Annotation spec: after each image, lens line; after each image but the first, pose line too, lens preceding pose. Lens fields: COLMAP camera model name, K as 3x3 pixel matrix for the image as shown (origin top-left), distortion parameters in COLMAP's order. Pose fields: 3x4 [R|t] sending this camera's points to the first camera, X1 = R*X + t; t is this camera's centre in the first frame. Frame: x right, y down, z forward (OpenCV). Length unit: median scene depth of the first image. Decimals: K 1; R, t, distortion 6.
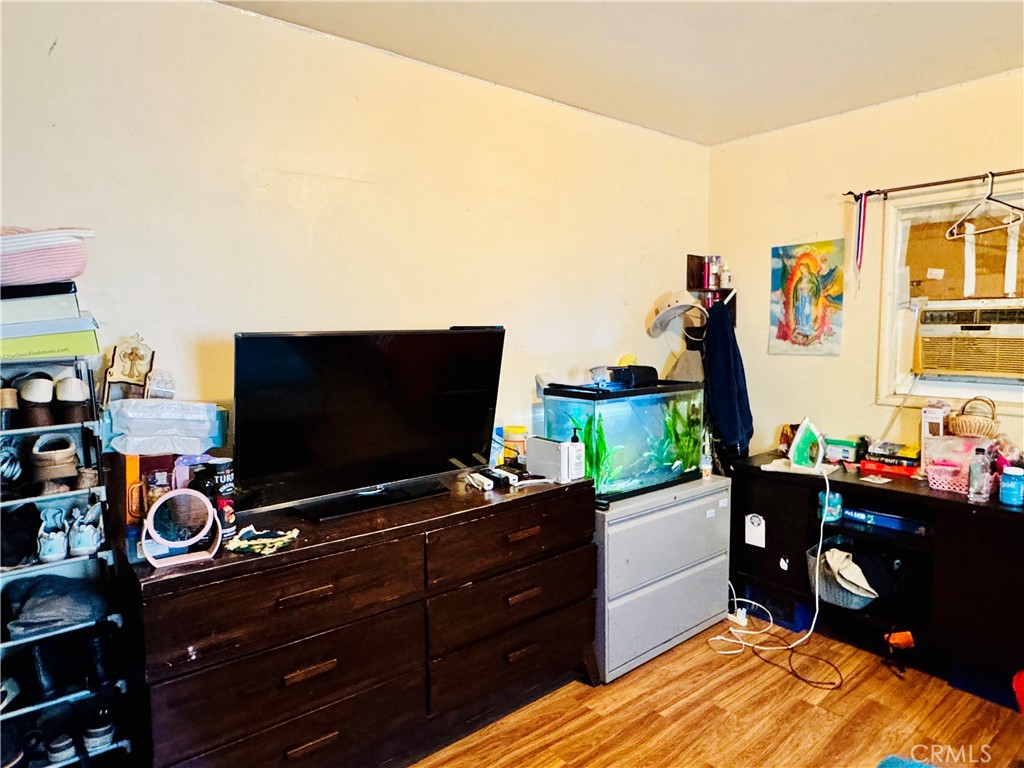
lens RADIAL K [[631.2, 0, 509.6], [0, 631.2, 381.3], [0, 0, 1]] dist [0.003934, -0.000875]
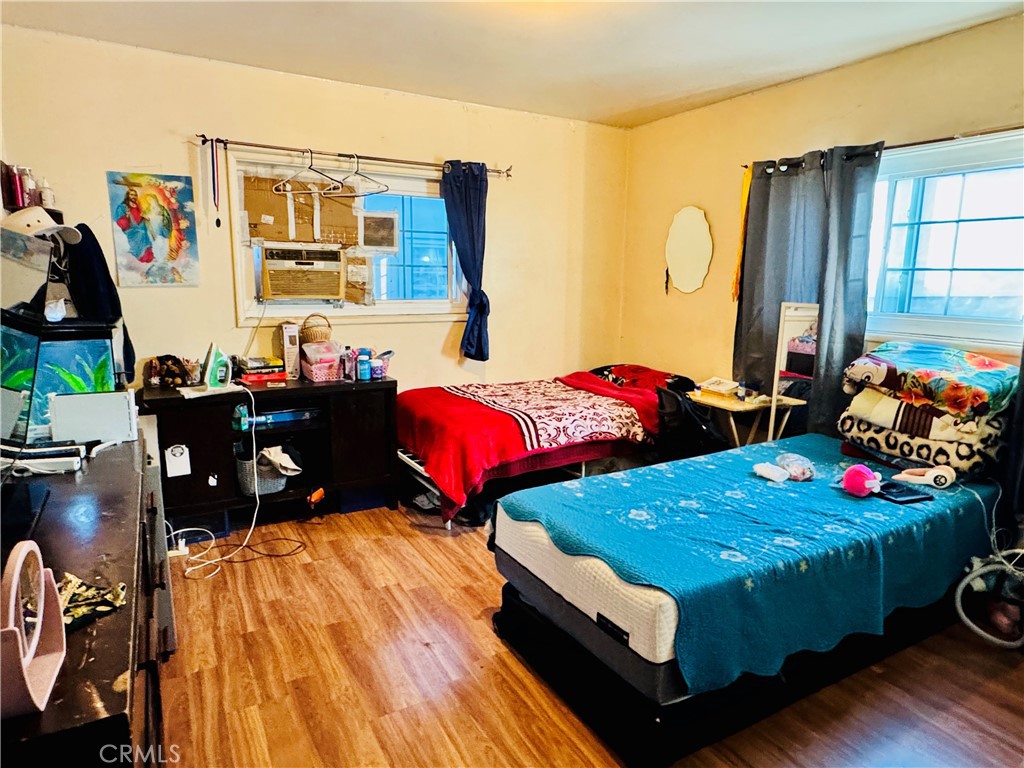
lens RADIAL K [[631.2, 0, 509.9], [0, 631.2, 383.8], [0, 0, 1]] dist [0.003934, -0.000875]
pose [[0.160046, -0.154050, 0.975015, -0.545729], [0.073500, 0.986865, 0.143858, 0.008432], [-0.984369, 0.048640, 0.169266, 0.331699]]
